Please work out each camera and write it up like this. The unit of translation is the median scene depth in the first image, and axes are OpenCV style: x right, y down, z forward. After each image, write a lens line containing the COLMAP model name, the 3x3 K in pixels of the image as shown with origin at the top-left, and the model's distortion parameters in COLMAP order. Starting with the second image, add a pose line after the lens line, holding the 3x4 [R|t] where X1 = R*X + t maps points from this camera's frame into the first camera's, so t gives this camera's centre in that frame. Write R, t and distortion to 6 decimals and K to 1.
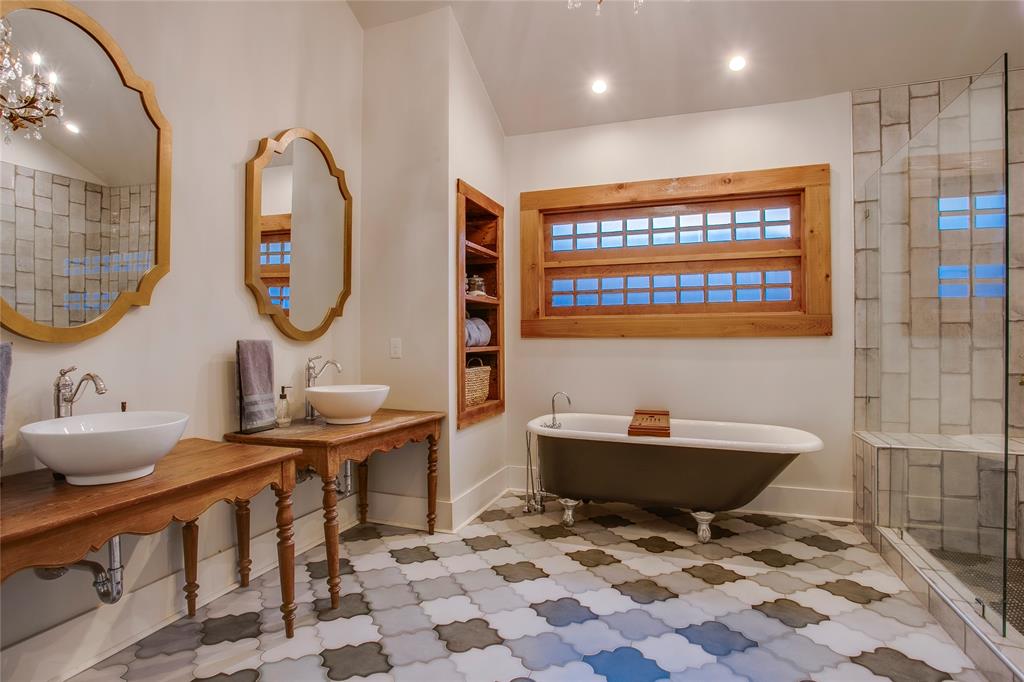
lens RADIAL K [[524.4, 0, 488.4], [0, 524.4, 336.1], [0, 0, 1]] dist [-0.067071, 0.030076]
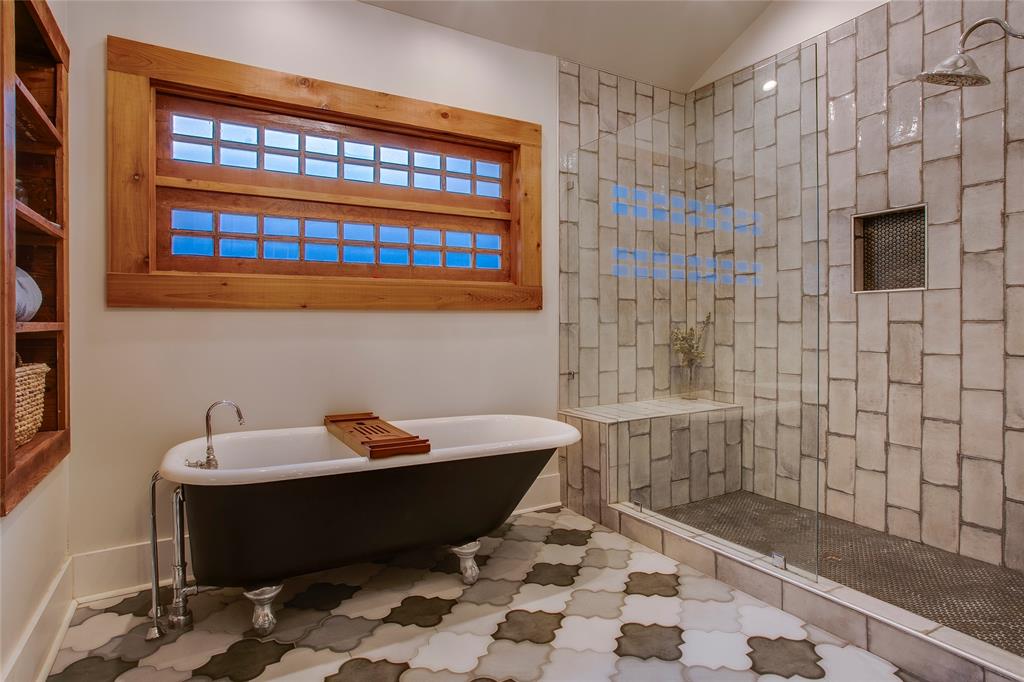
lens RADIAL K [[549.0, 0, 500.8], [0, 549.0, 321.6], [0, 0, 1]] dist [-0.066364, 0.046298]
pose [[0.611716, 0.005669, 0.791057, -0.165356], [-0.002142, 0.999983, -0.005510, 0.026456], [-0.791074, 0.001677, 0.611718, 0.461258]]
